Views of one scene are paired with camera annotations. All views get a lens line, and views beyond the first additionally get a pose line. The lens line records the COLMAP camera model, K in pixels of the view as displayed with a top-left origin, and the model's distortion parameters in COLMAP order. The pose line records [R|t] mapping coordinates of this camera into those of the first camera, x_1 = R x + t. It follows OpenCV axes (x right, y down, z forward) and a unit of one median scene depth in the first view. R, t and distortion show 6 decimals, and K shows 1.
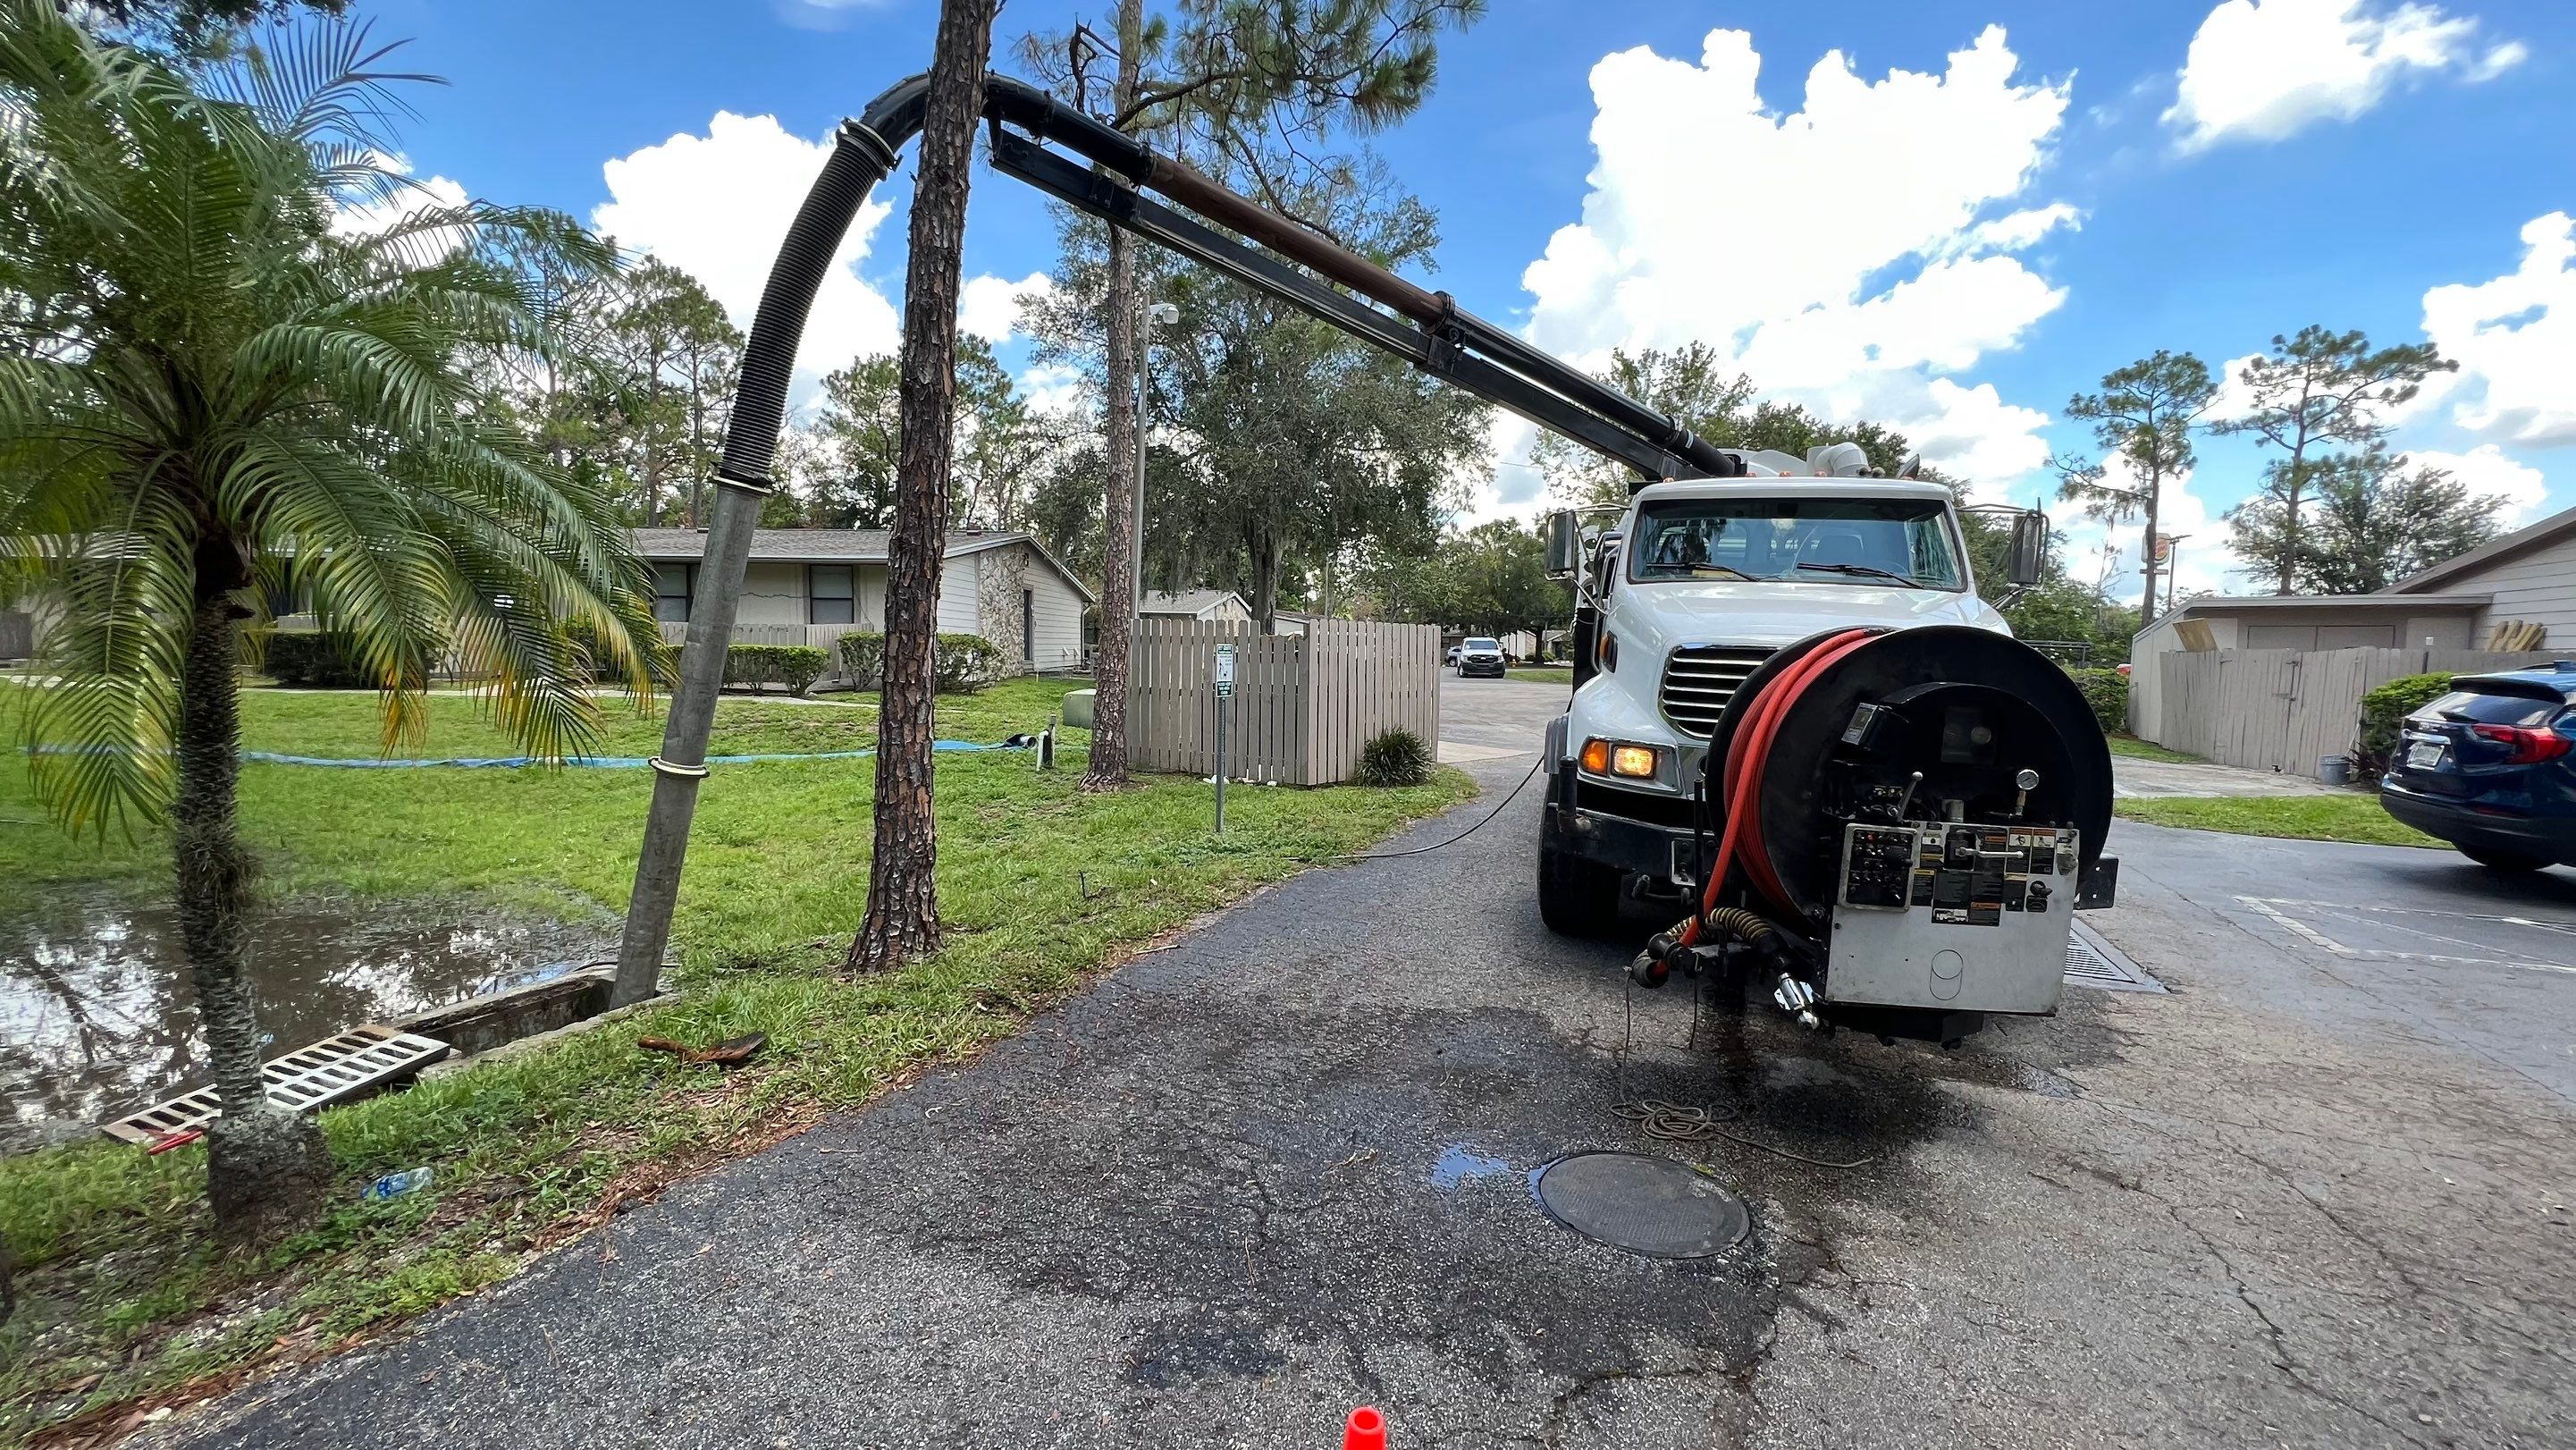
lens RADIAL K [[1033.5, 0, 1277.4], [0, 1033.5, 711.6], [0, 0, 1]] dist [0.016259, -0.001822]
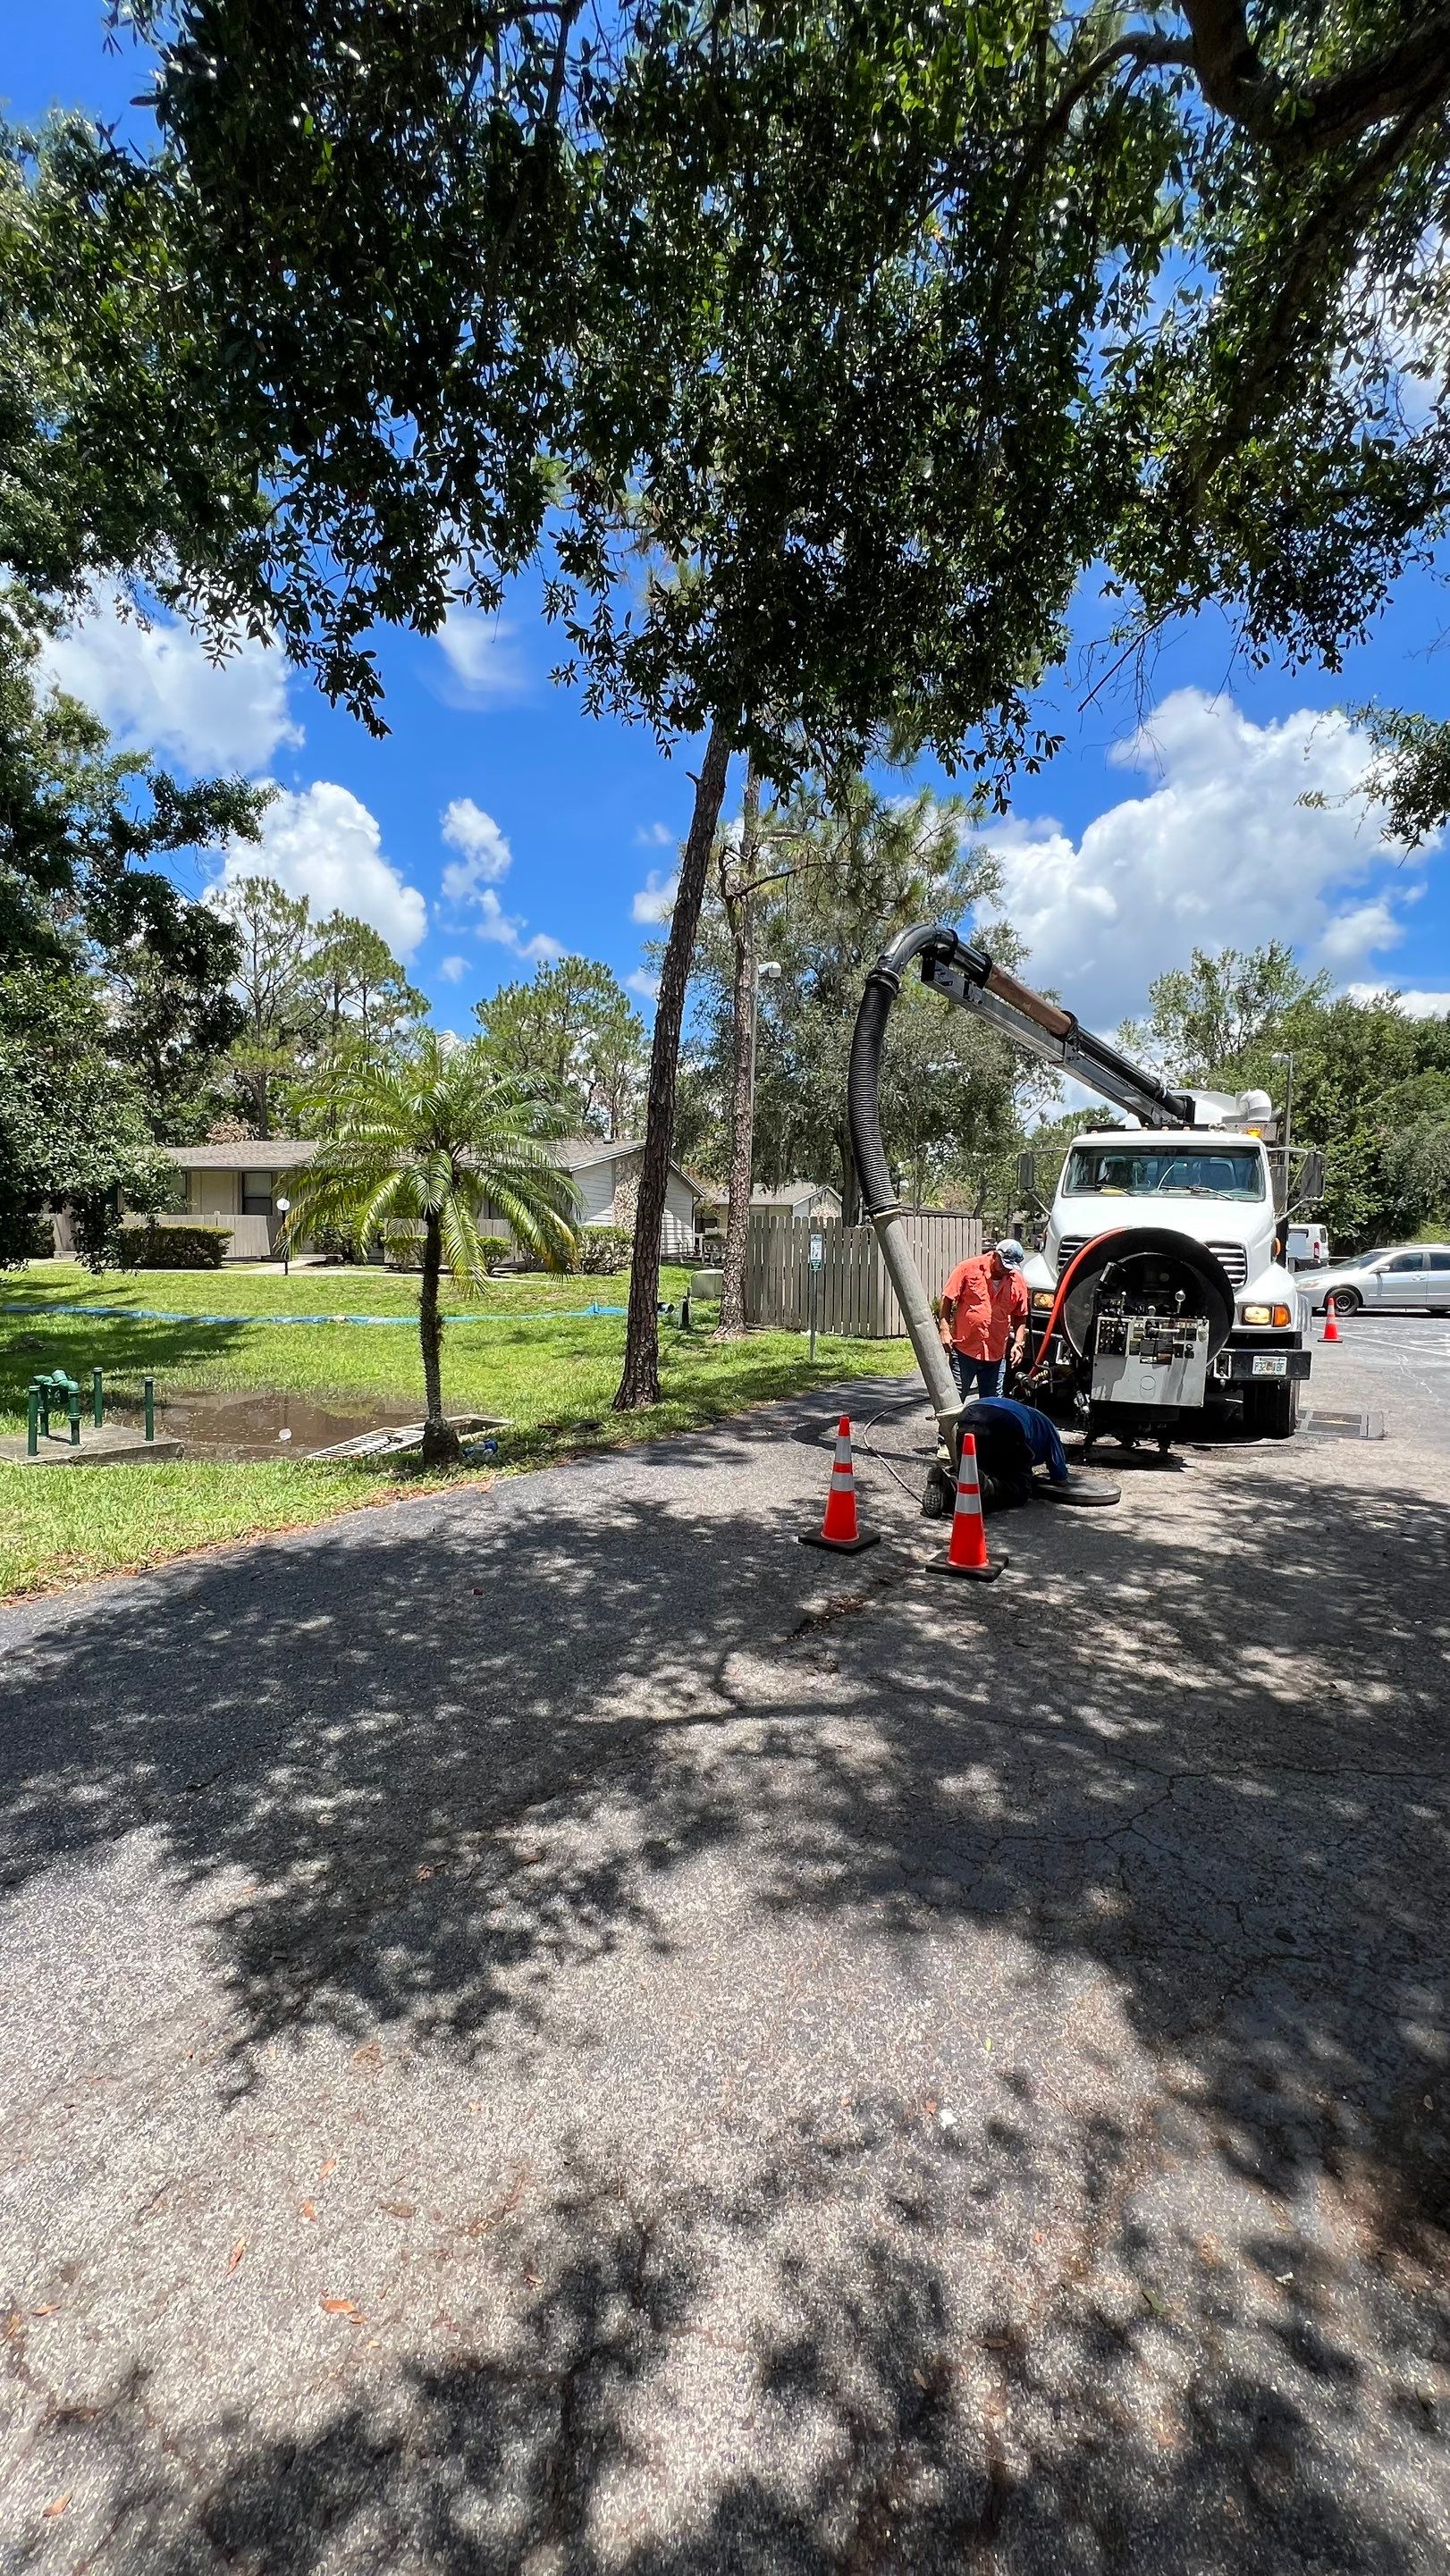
lens RADIAL K [[1033.5, 0, 714.3], [0, 1033.5, 1289.5], [0, 0, 1]] dist [0.016259, -0.001822]
pose [[0.988501, 0.003245, -0.151182, 0.008929], [-0.004673, 0.999948, -0.009089, 0.008539], [0.151145, 0.009691, 0.988464, -0.150479]]
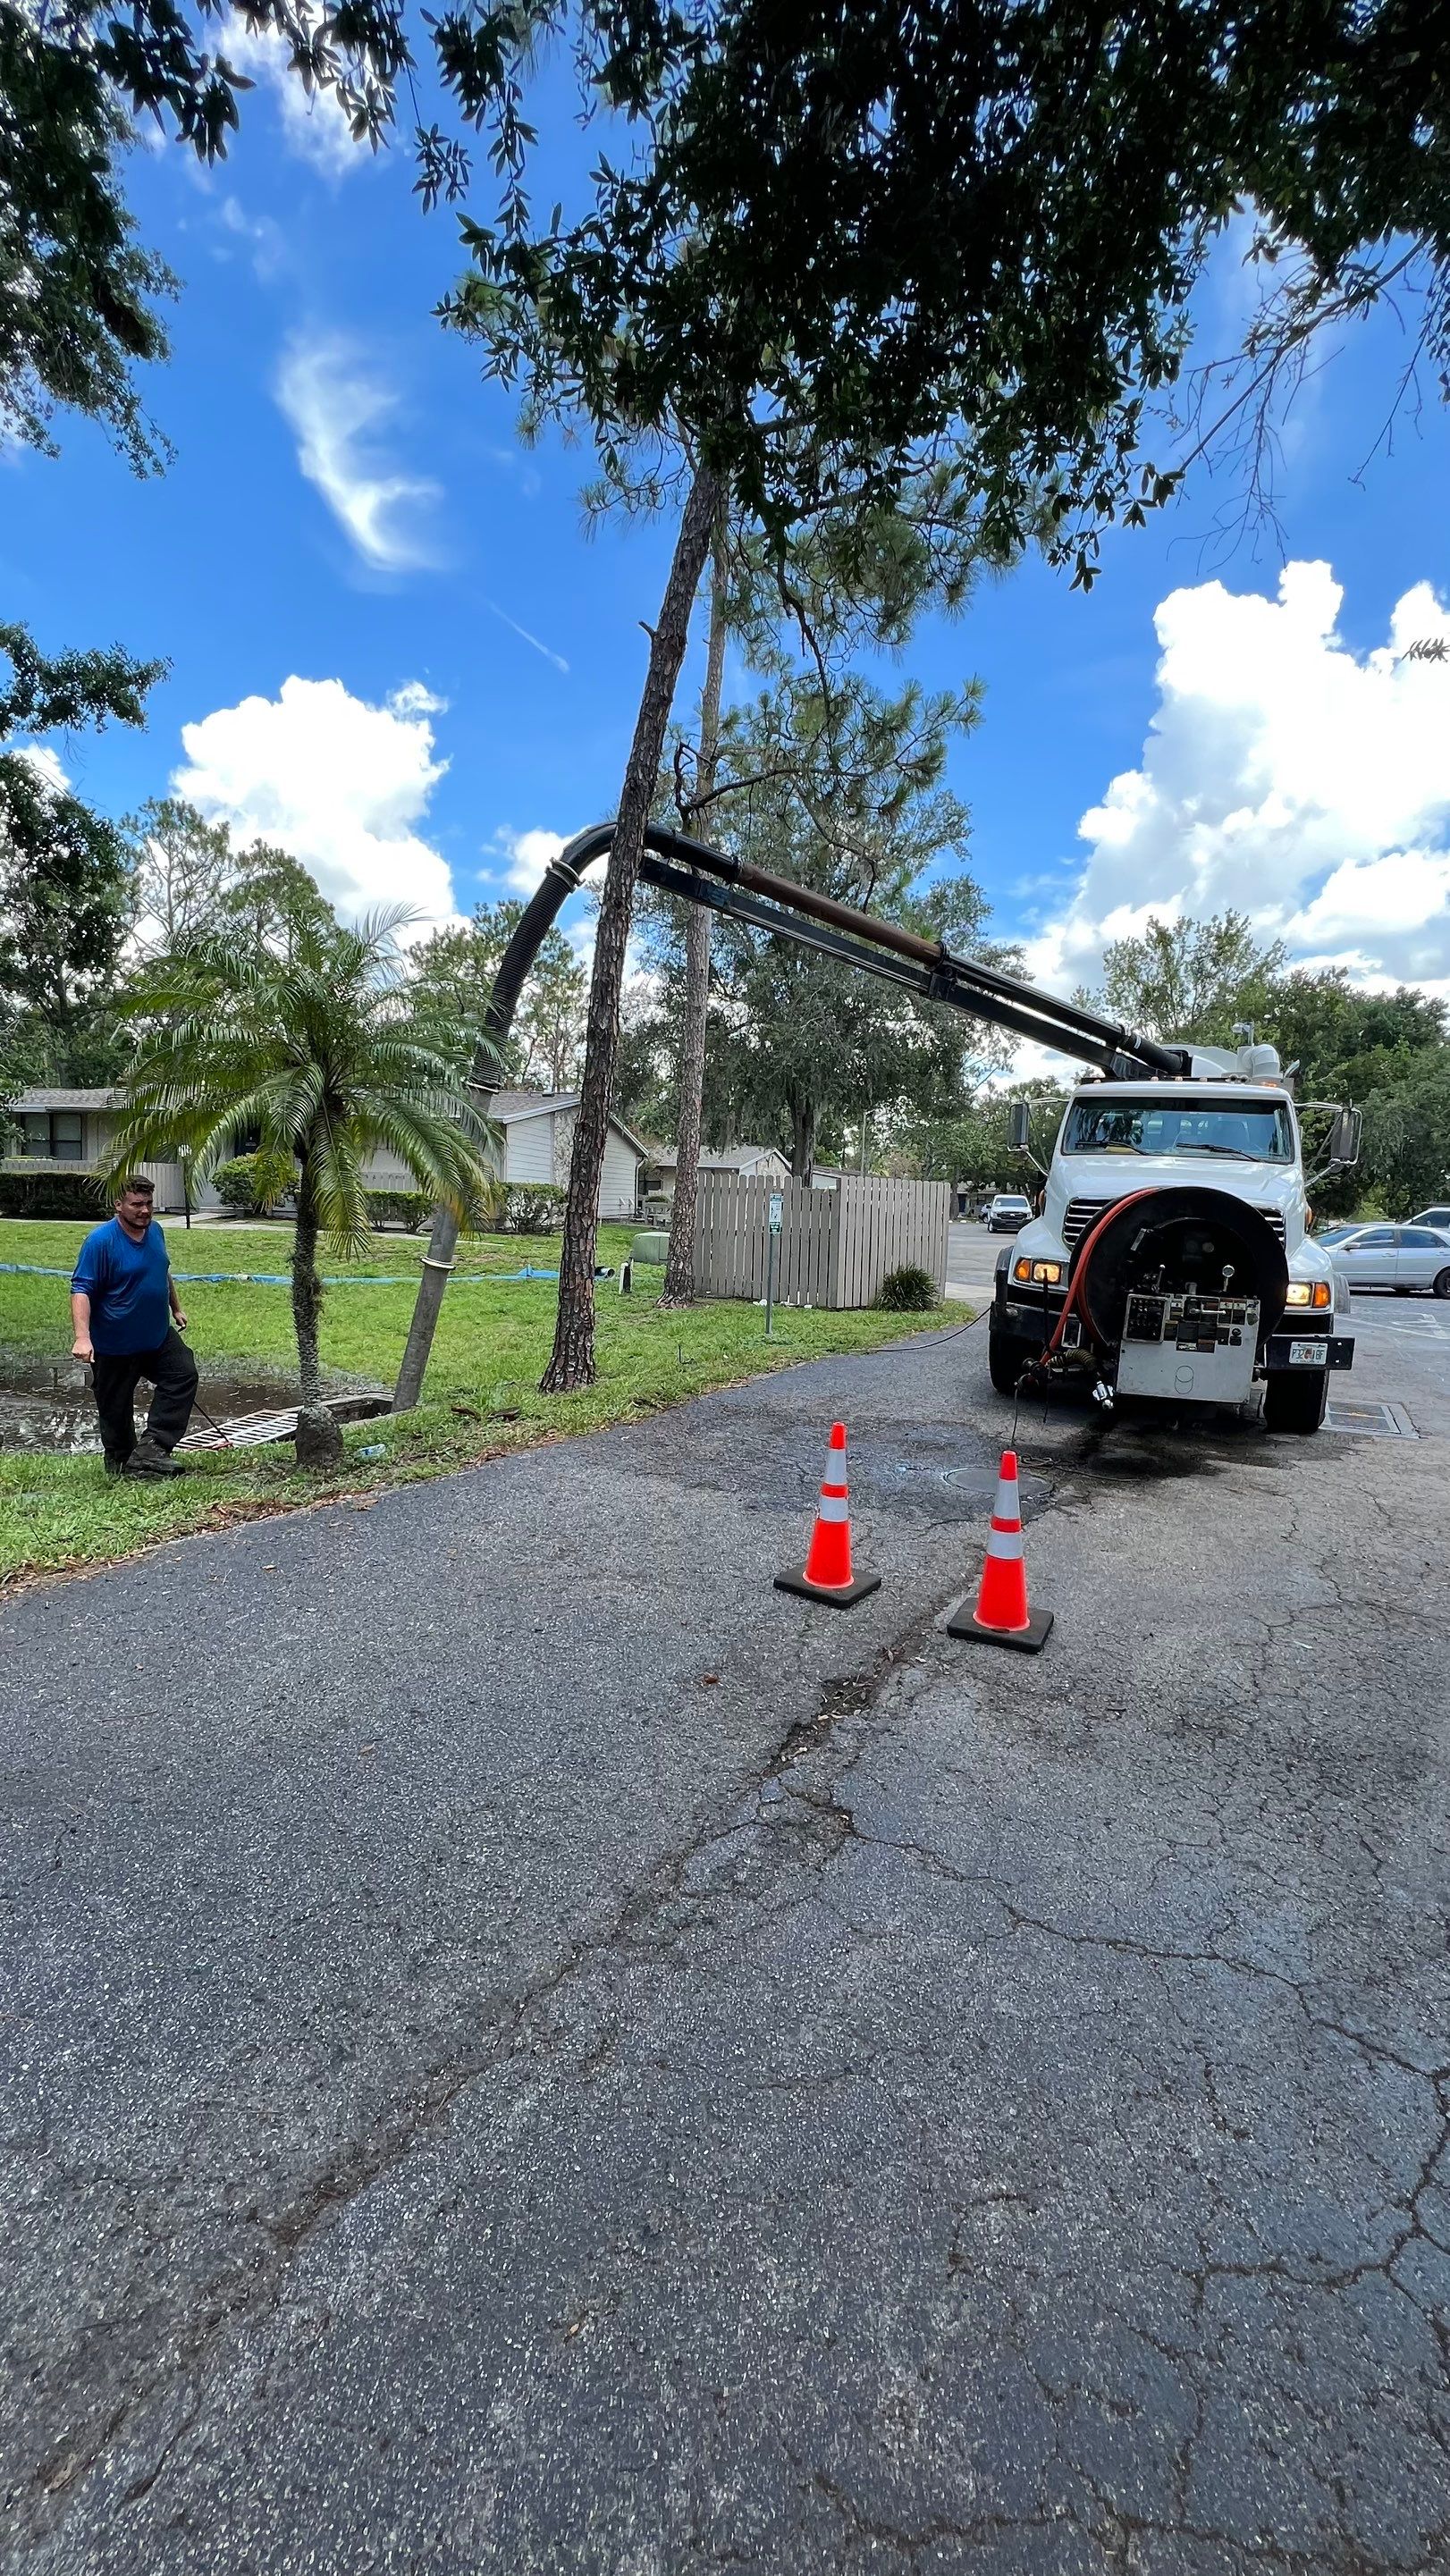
lens RADIAL K [[1033.5, 0, 721.2], [0, 1033.5, 1282.4], [0, 0, 1]] dist [0.016259, -0.001822]
pose [[0.995805, 0.024379, -0.088198, -0.000179], [-0.022970, 0.999592, 0.016951, 0.008449], [0.088576, -0.014854, 0.995959, -0.101089]]
